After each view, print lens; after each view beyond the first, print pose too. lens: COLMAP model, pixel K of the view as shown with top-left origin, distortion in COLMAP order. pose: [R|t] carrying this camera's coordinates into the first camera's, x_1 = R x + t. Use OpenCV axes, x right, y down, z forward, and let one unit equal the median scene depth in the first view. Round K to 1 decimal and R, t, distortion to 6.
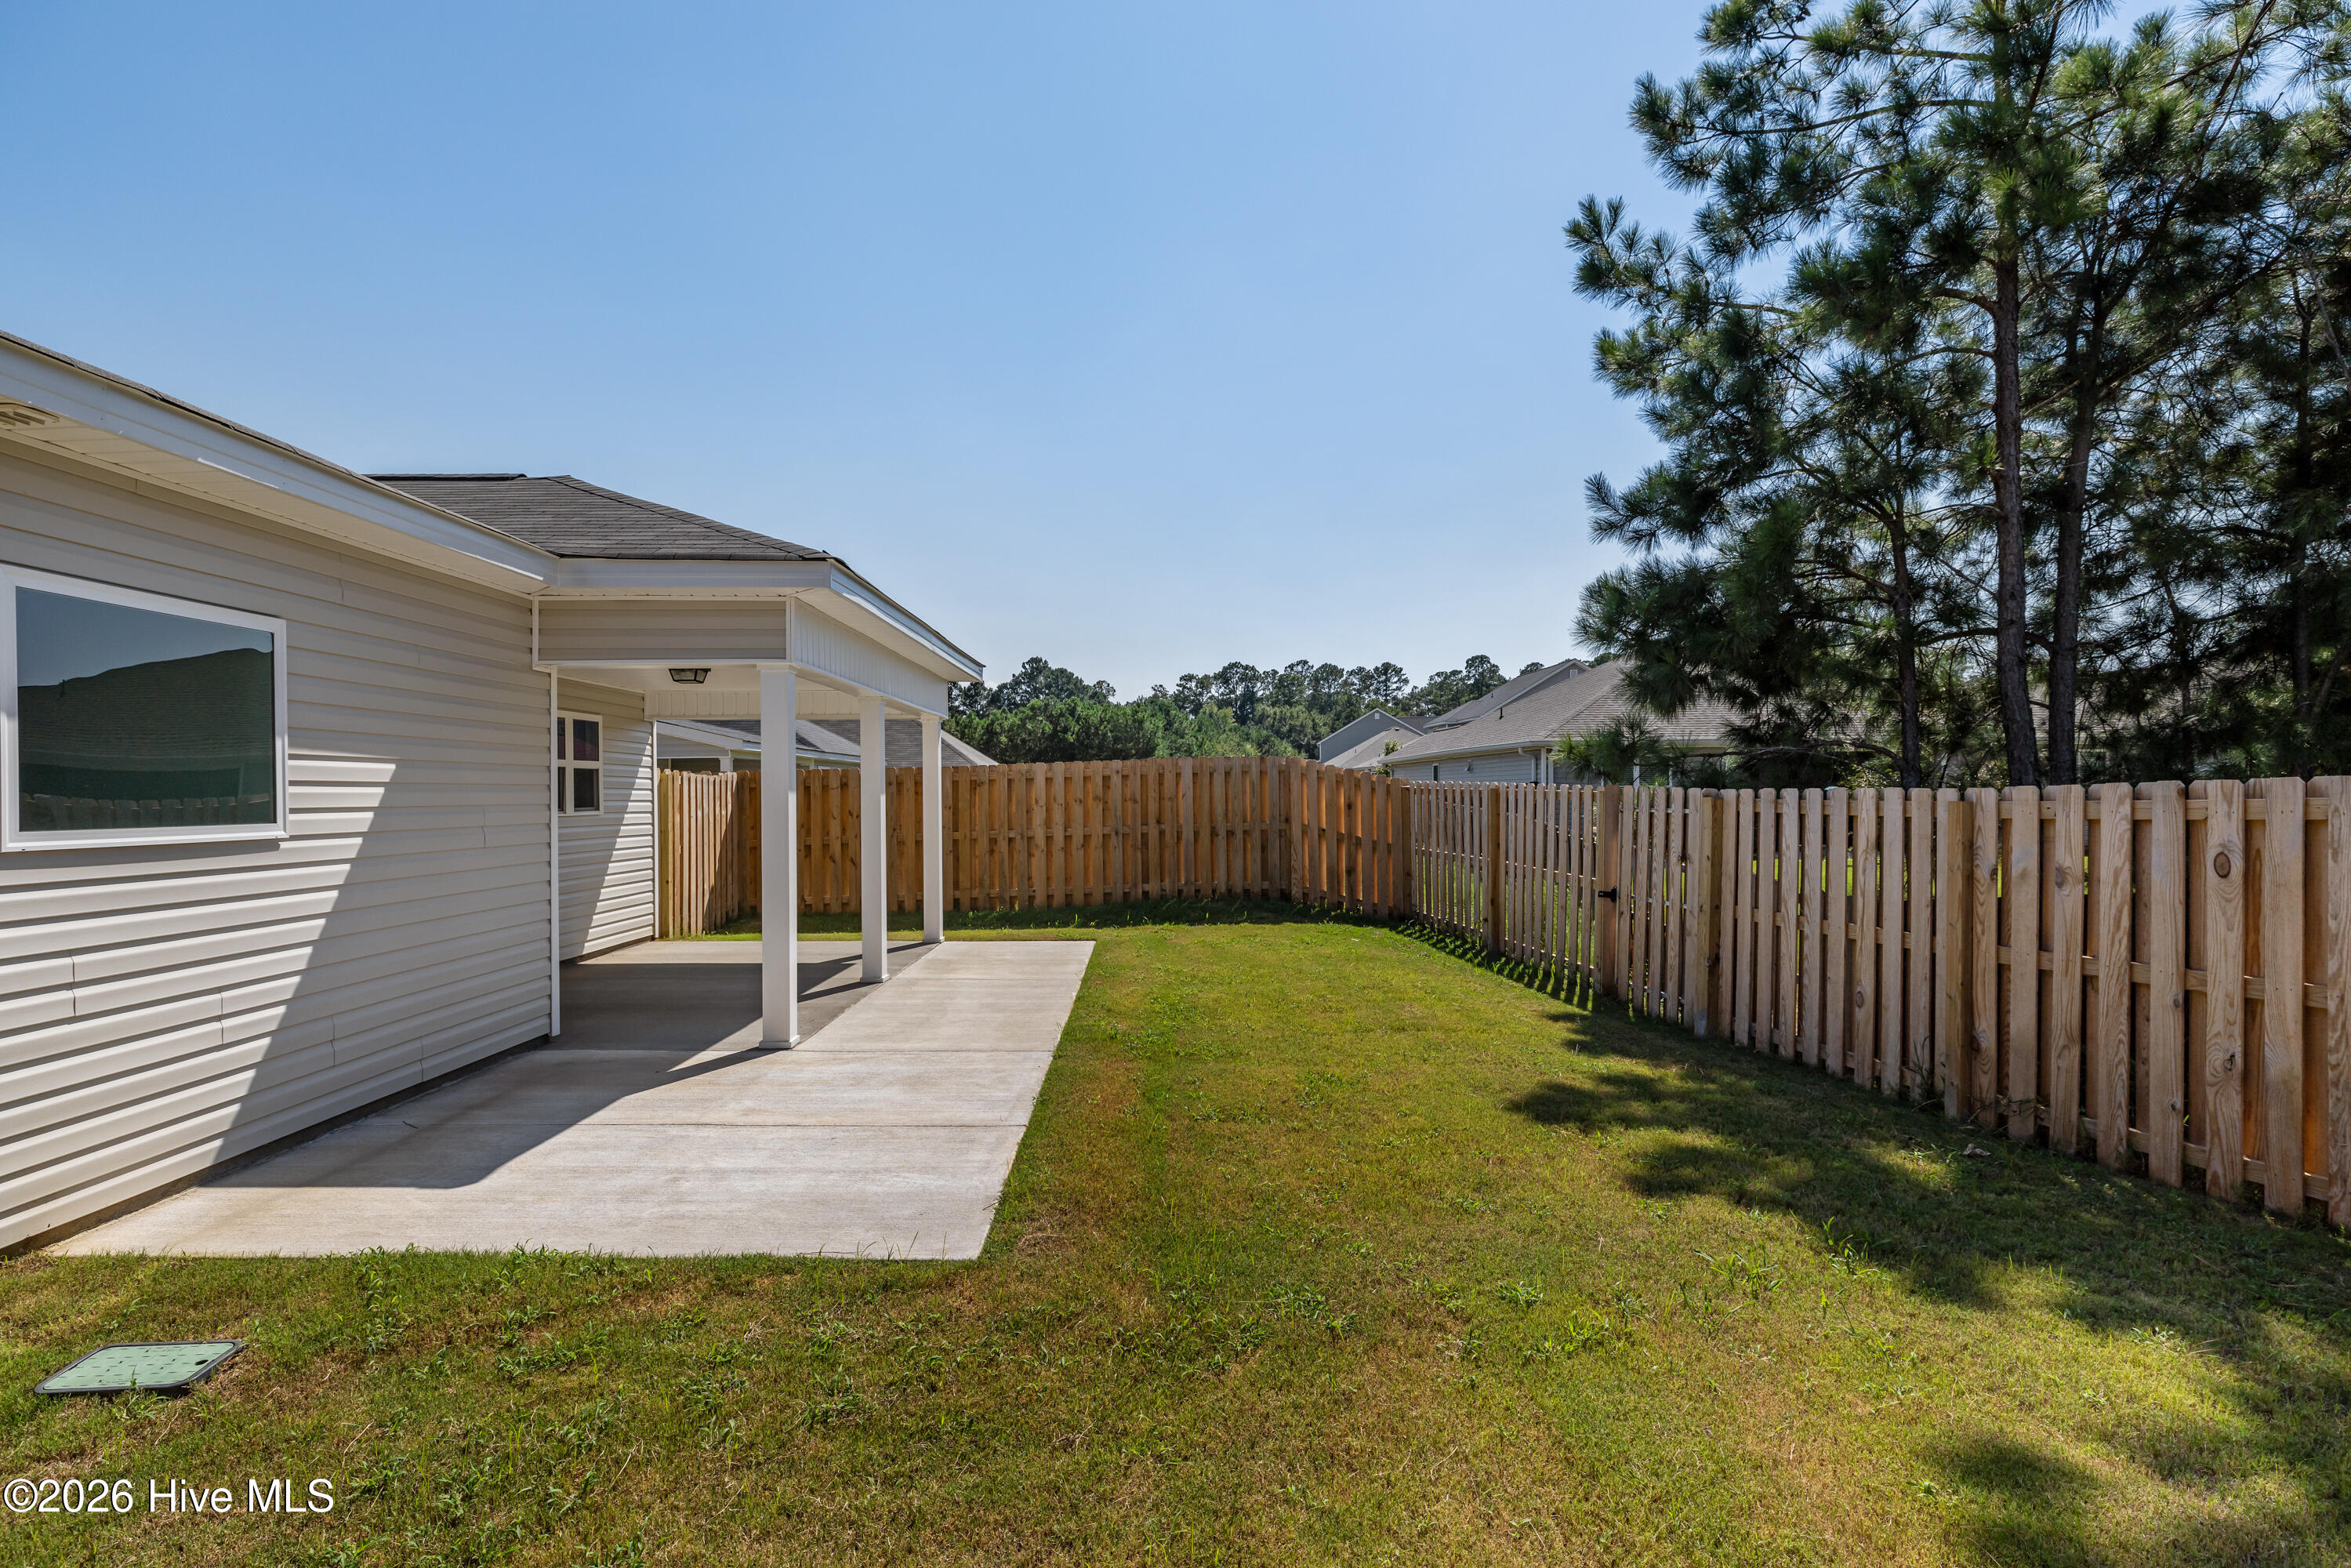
lens RADIAL K [[1165.0, 0, 1173.9], [0, 1165.0, 797.0], [0, 0, 1]] dist [-0.002508, 0.001142]
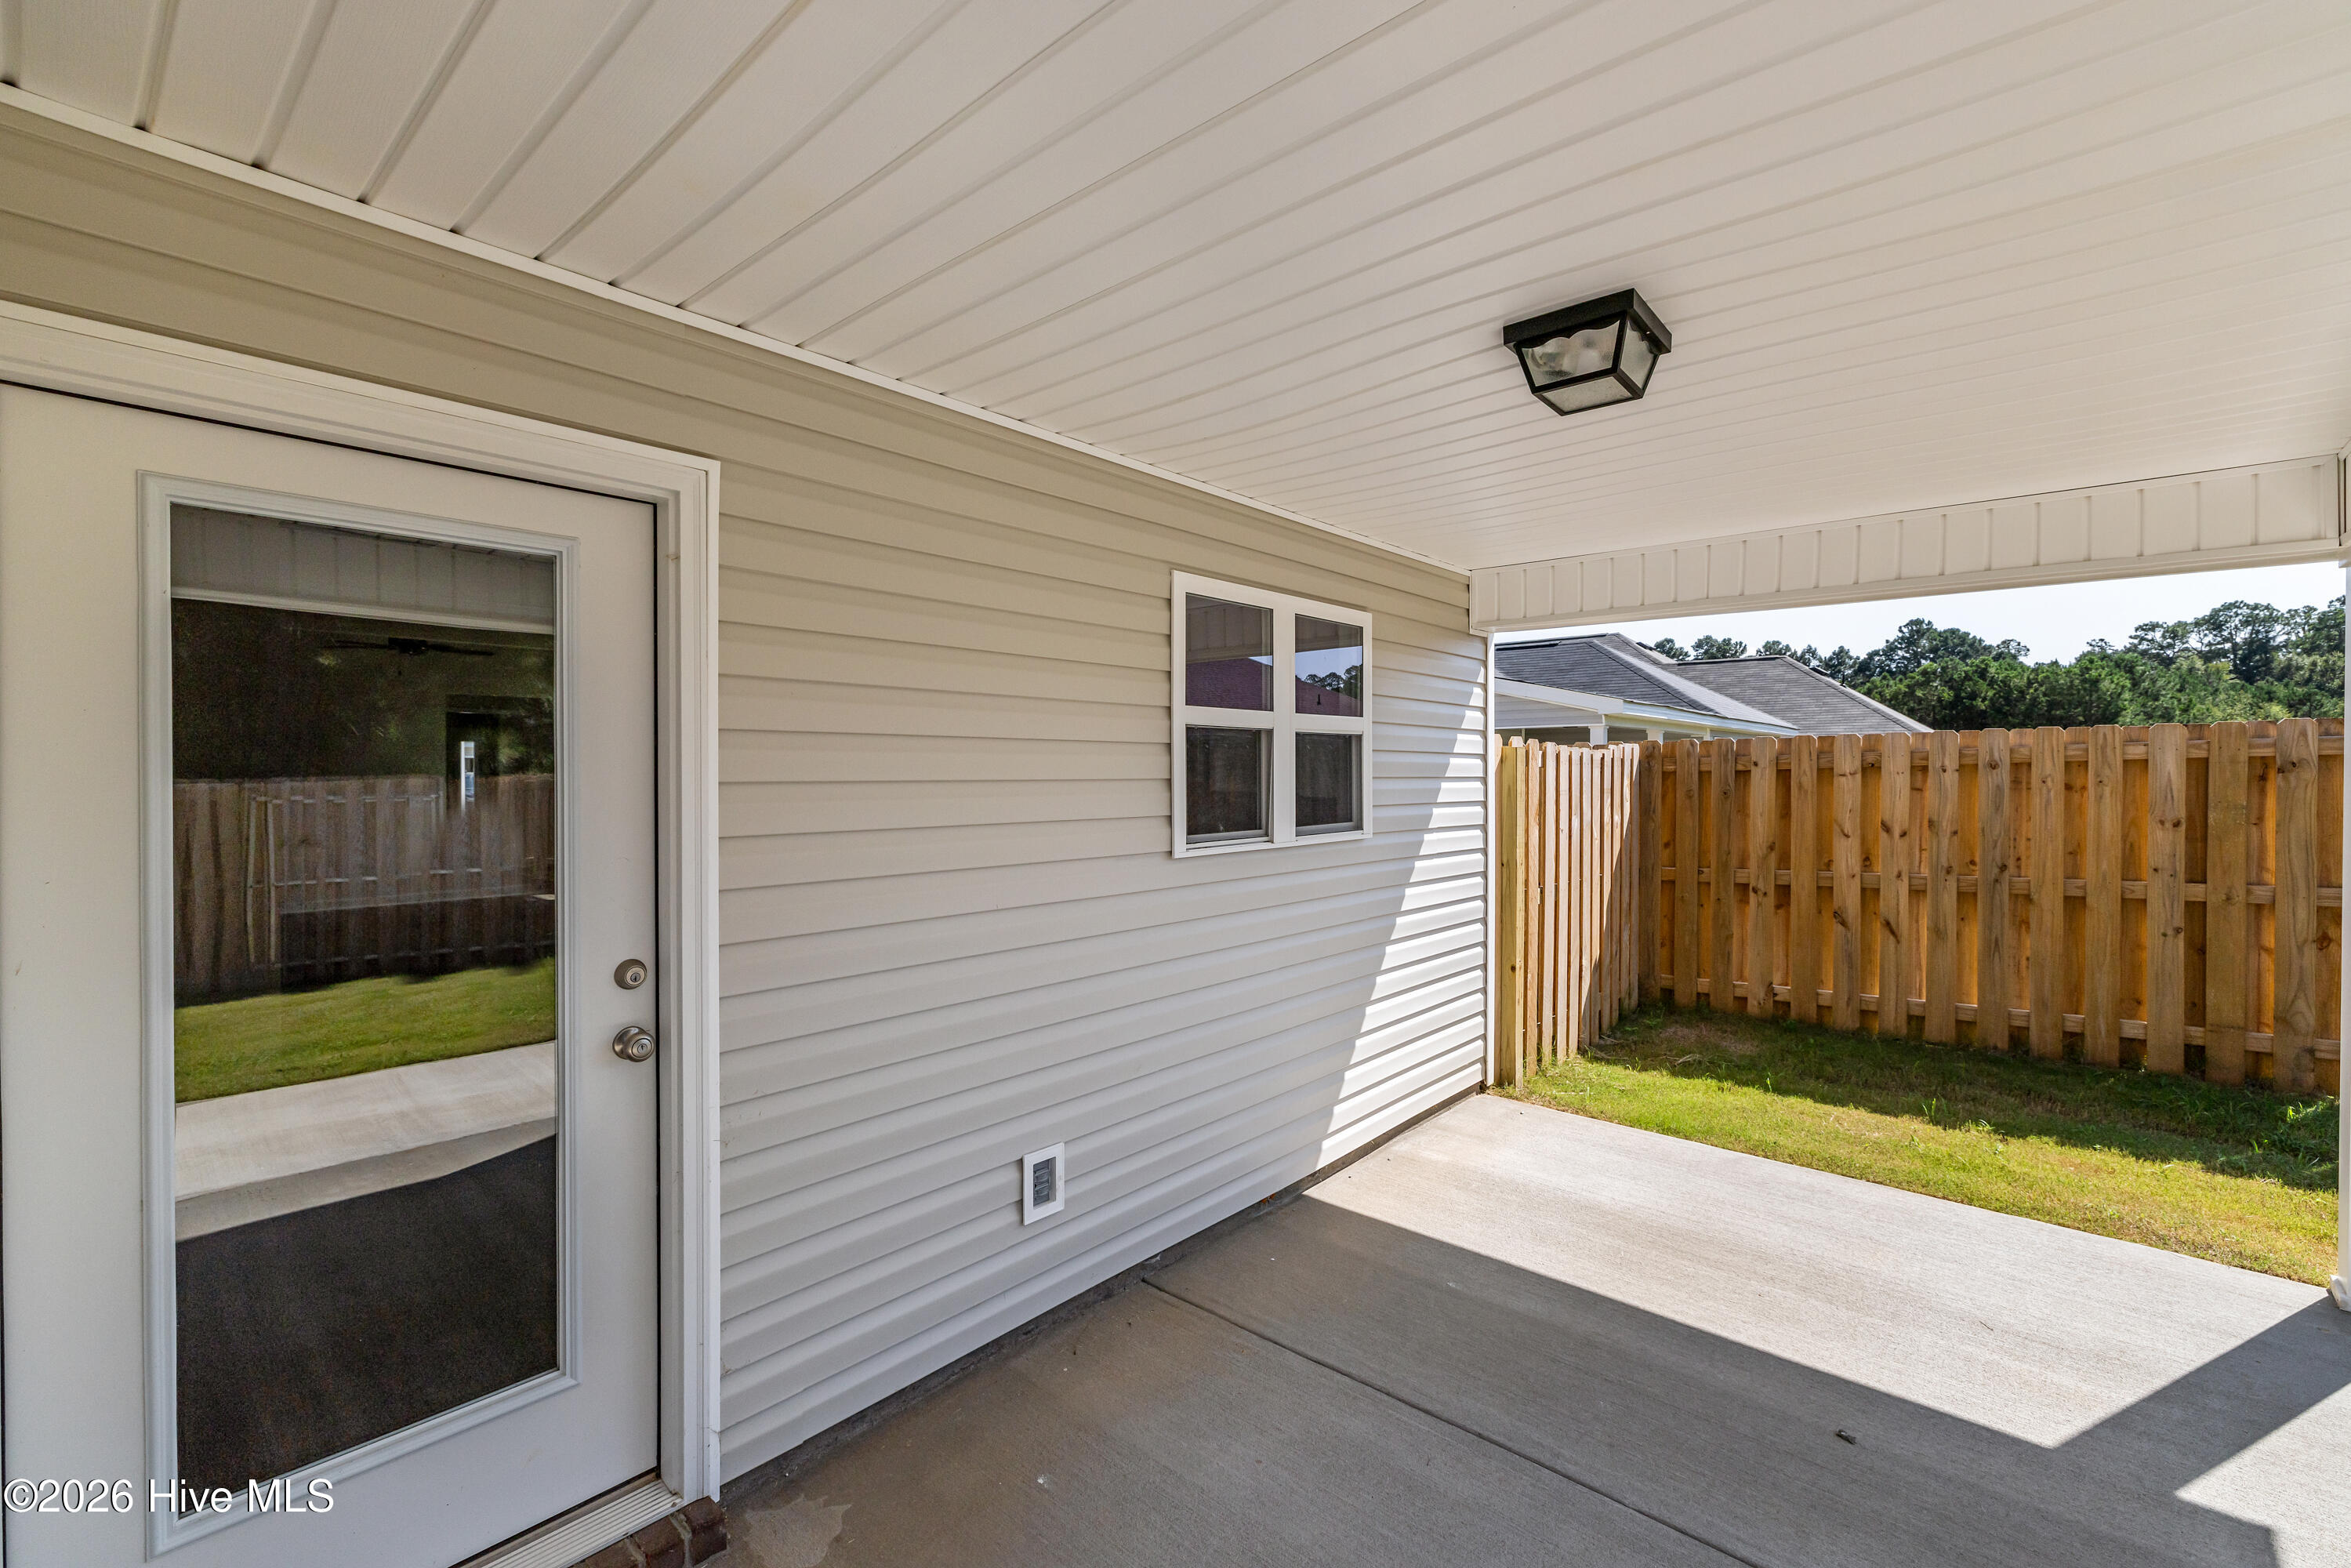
lens RADIAL K [[1008.4, 0, 1177.1], [0, 1008.4, 781.7], [0, 0, 1]] dist [0.001519, 0.001244]
pose [[0.739295, 0.014236, -0.673231, -0.289412], [-0.006640, 0.999882, 0.013851, -0.011174], [0.673349, -0.005770, 0.739303, 0.671633]]
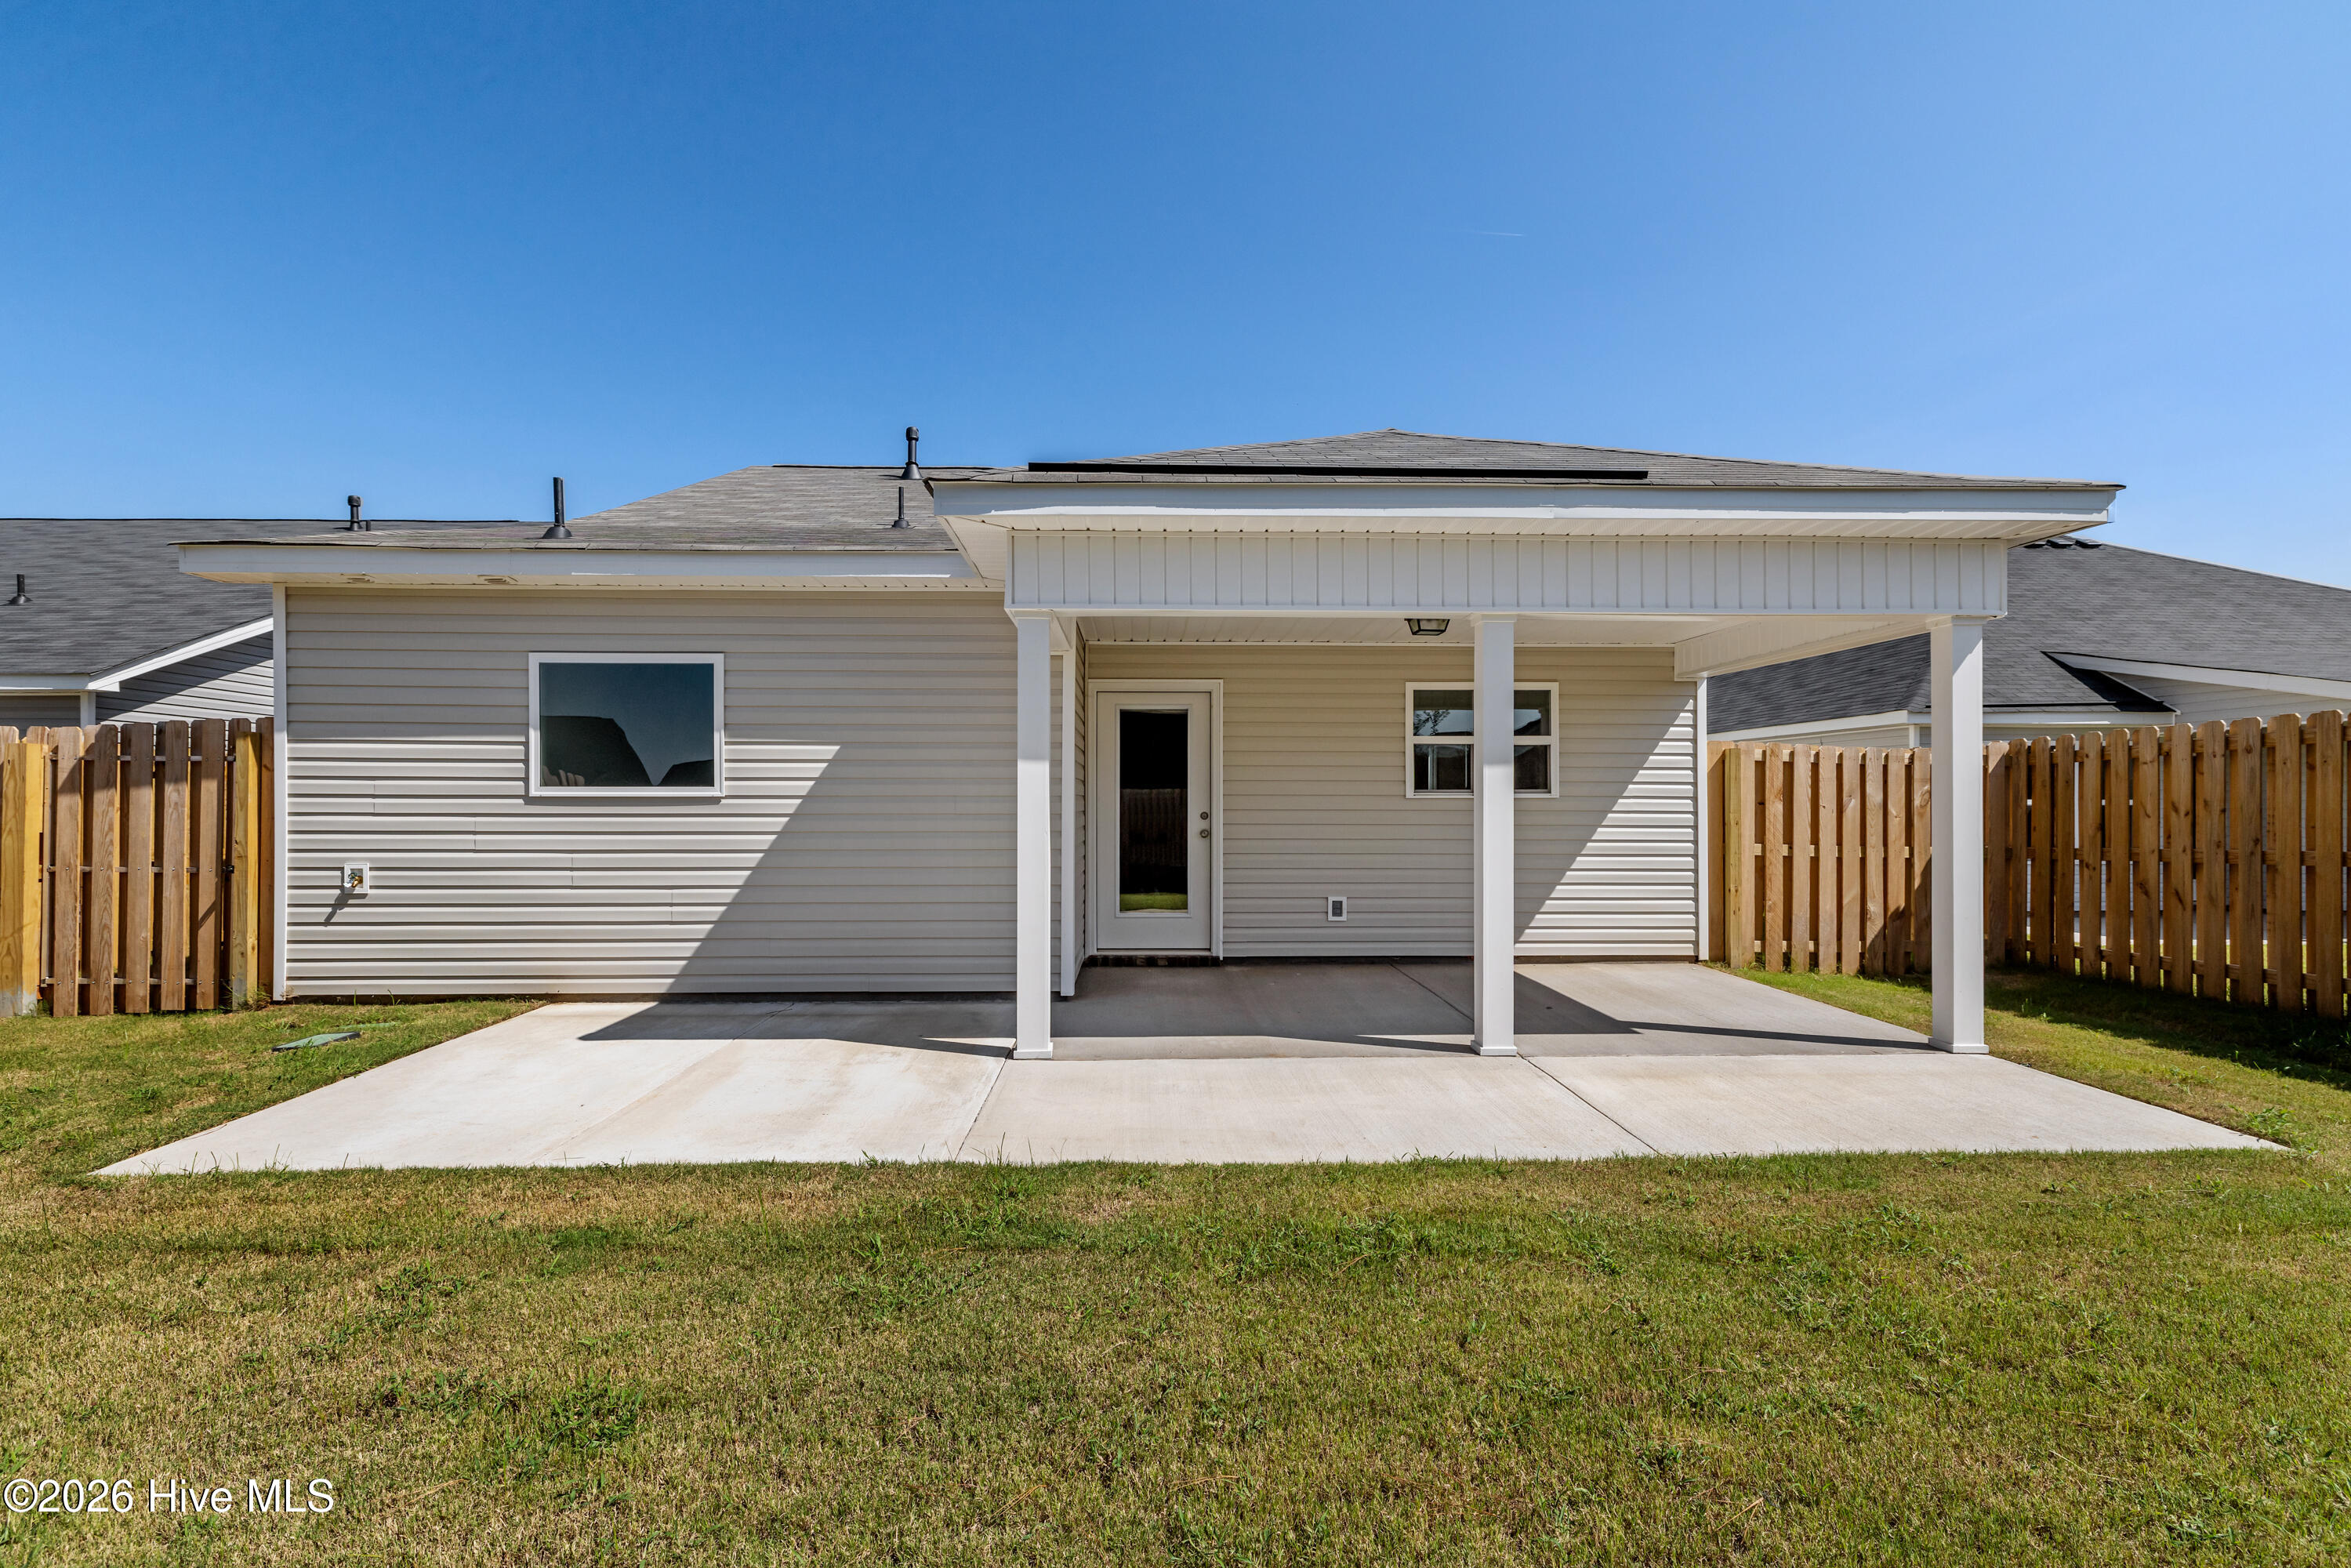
lens RADIAL K [[1087.2, 0, 1176.7], [0, 1087.2, 796.8], [0, 0, 1]] dist [-0.002365, 0.000098]
pose [[0.011560, 0.002437, -0.999930, 0.302715], [-0.003719, 0.999990, 0.002394, 0.013459], [0.999926, 0.003691, 0.011569, 0.714714]]
